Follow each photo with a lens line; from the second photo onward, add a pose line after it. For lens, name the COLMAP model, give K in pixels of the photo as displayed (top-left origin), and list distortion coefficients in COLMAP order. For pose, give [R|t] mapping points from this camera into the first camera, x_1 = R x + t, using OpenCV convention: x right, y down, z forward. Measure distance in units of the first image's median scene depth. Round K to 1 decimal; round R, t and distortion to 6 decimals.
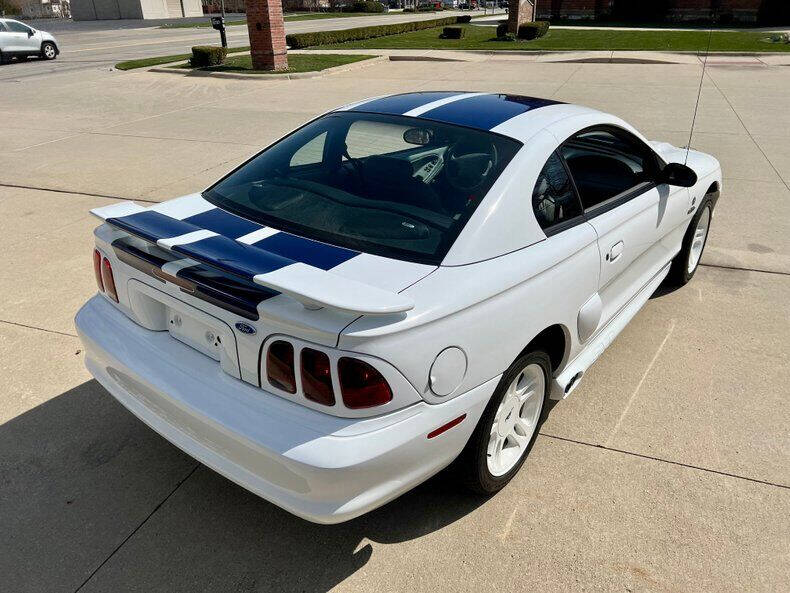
lens RADIAL K [[602.0, 0, 401.8], [0, 602.0, 300.1], [0, 0, 1]] dist [0.058397, -0.073274]
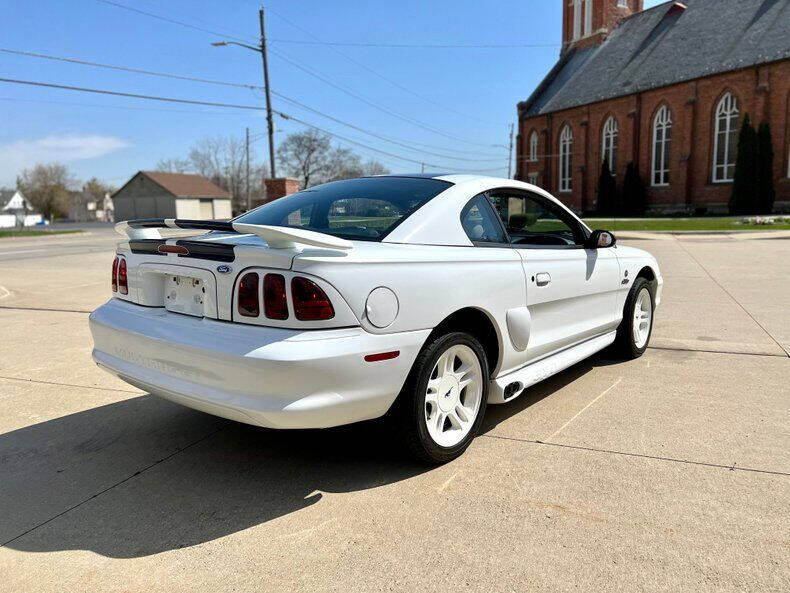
lens RADIAL K [[602.5, 0, 397.7], [0, 602.5, 305.6], [0, 0, 1]] dist [0.059546, -0.093697]
pose [[0.999746, -0.000118, -0.022553, 0.113501], [-0.006594, 0.954759, -0.297309, 0.402927], [0.021568, 0.297382, 0.954515, -0.163125]]
